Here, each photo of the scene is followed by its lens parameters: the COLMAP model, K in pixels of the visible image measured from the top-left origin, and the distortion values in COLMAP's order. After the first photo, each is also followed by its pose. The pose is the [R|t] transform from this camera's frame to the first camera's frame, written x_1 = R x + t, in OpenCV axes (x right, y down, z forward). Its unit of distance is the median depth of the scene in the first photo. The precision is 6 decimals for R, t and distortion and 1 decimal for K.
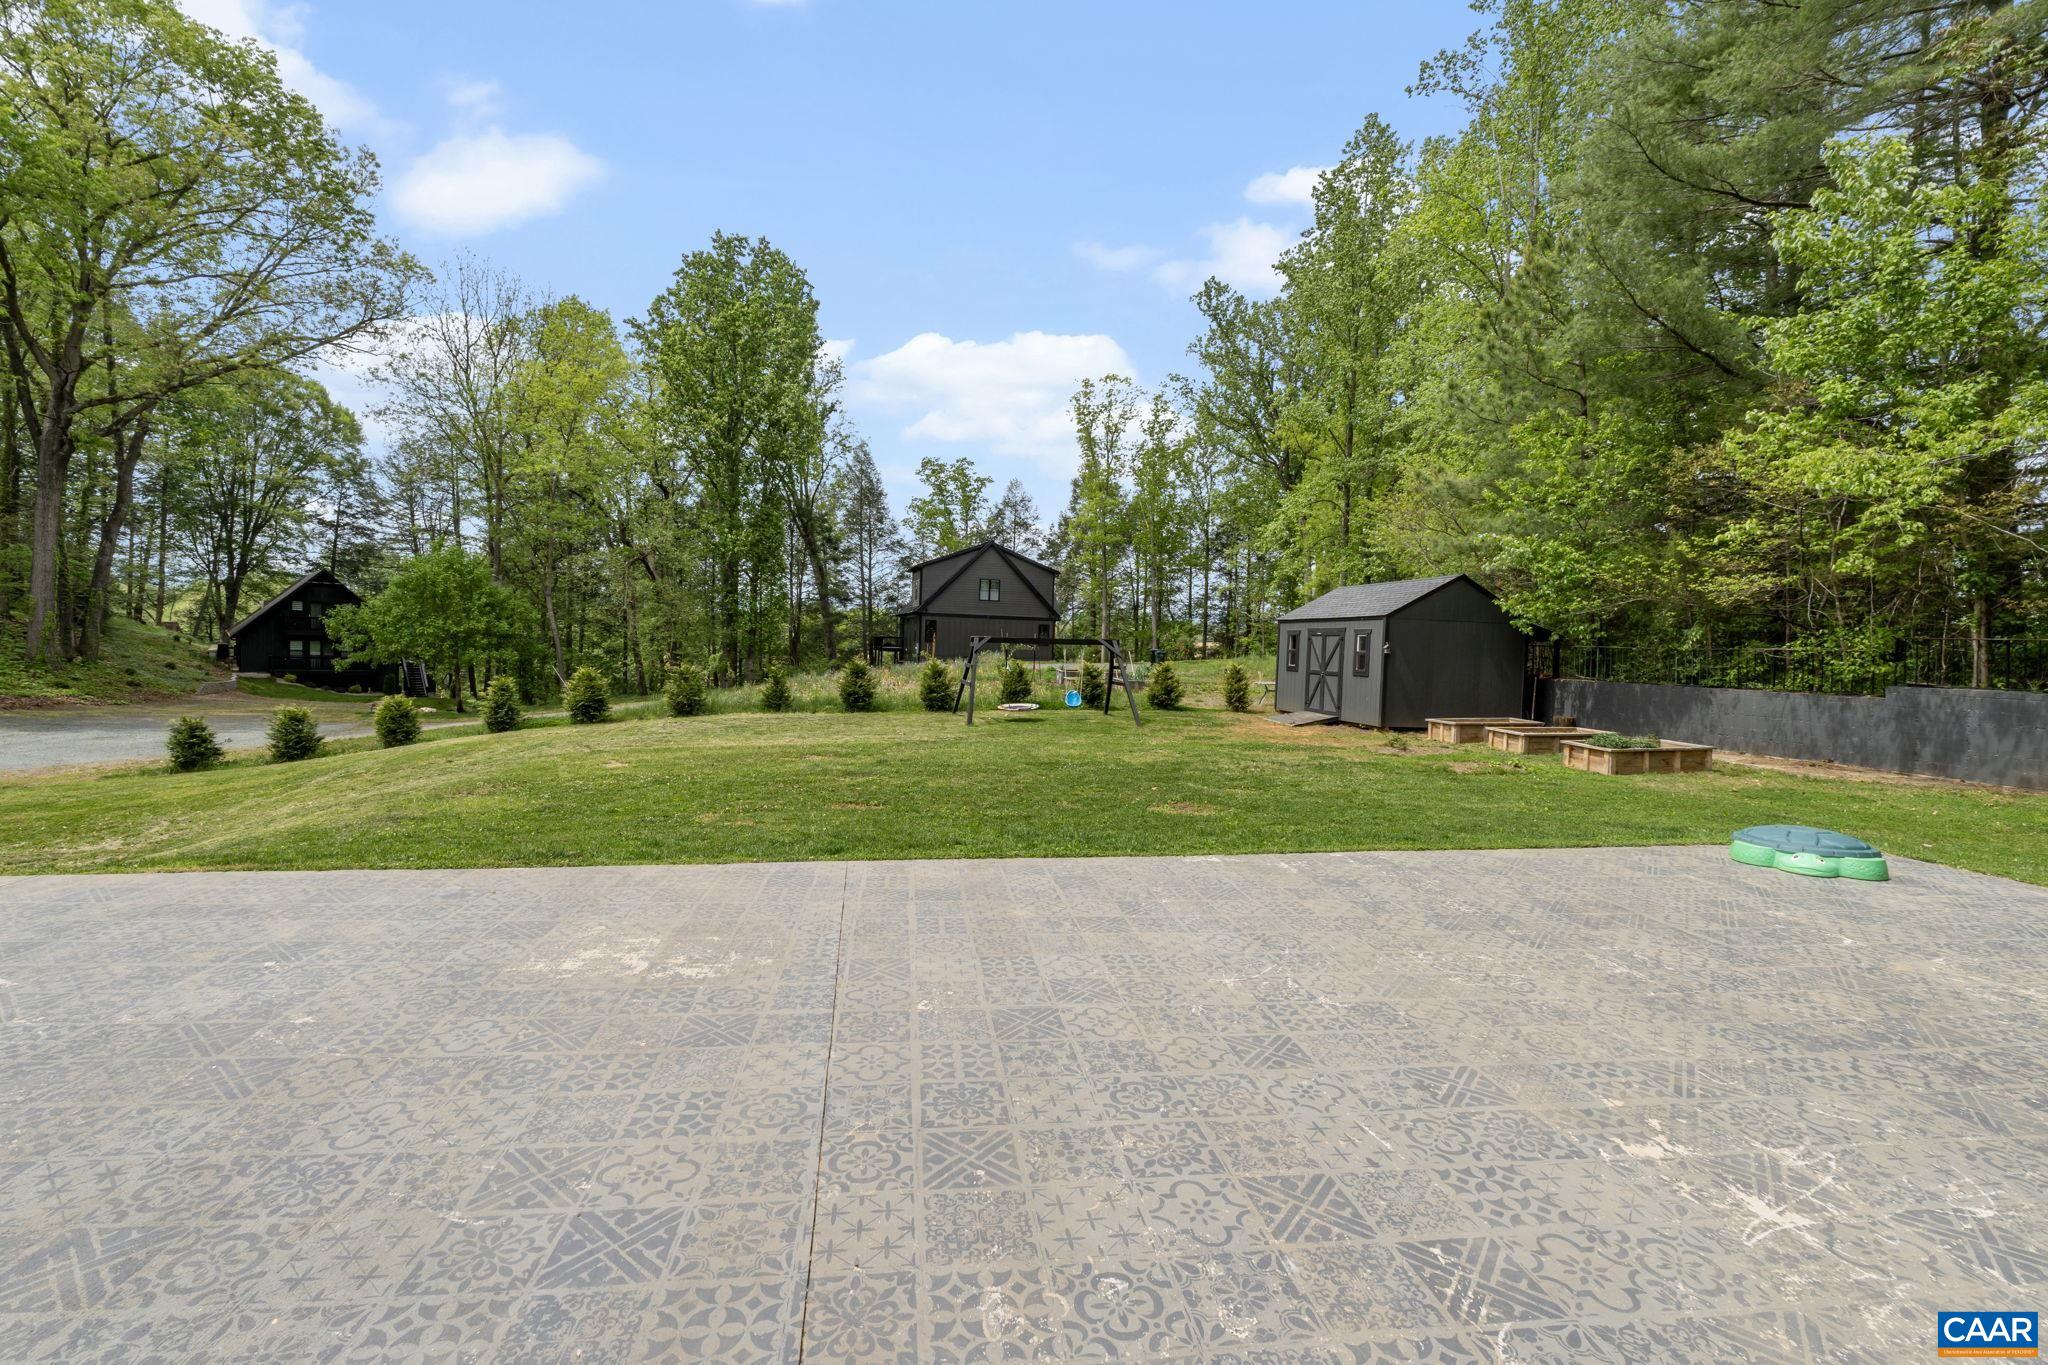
lens RADIAL K [[875.9, 0, 1024.0], [0, 875.9, 682.5], [0, 0, 1]] dist [0.000976, -0.000009]
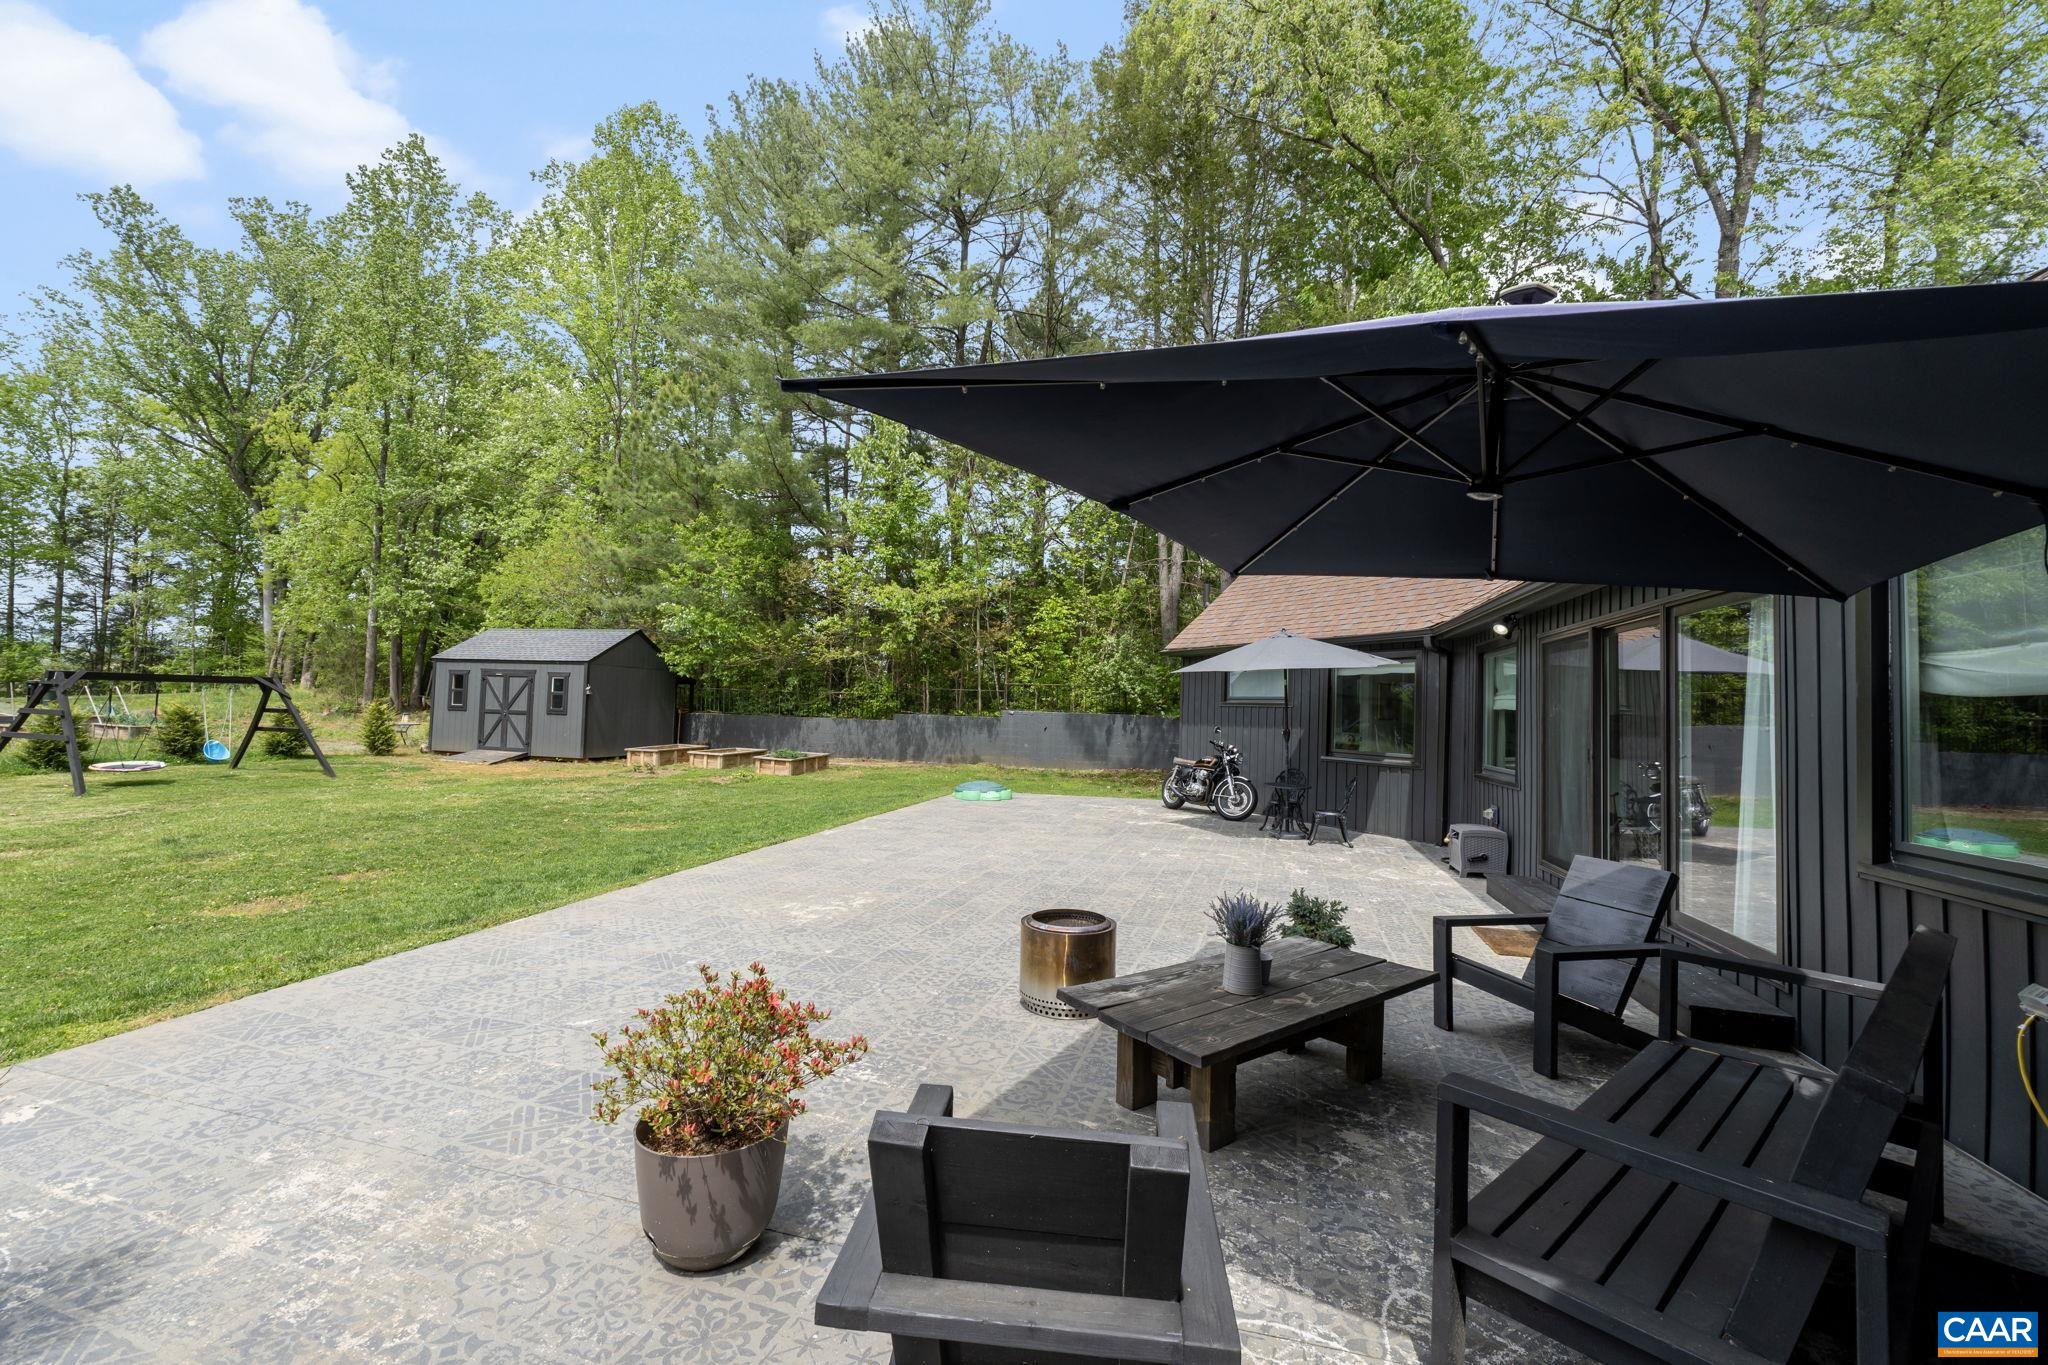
lens RADIAL K [[875.9, 0, 1024.0], [0, 875.9, 682.5], [0, 0, 1]] dist [0.000976, -0.000009]
pose [[0.419620, 0.009839, 0.907646, -0.394327], [0.020786, 0.999575, -0.020445, -0.013108], [-0.907462, 0.027445, 0.419237, -0.009426]]
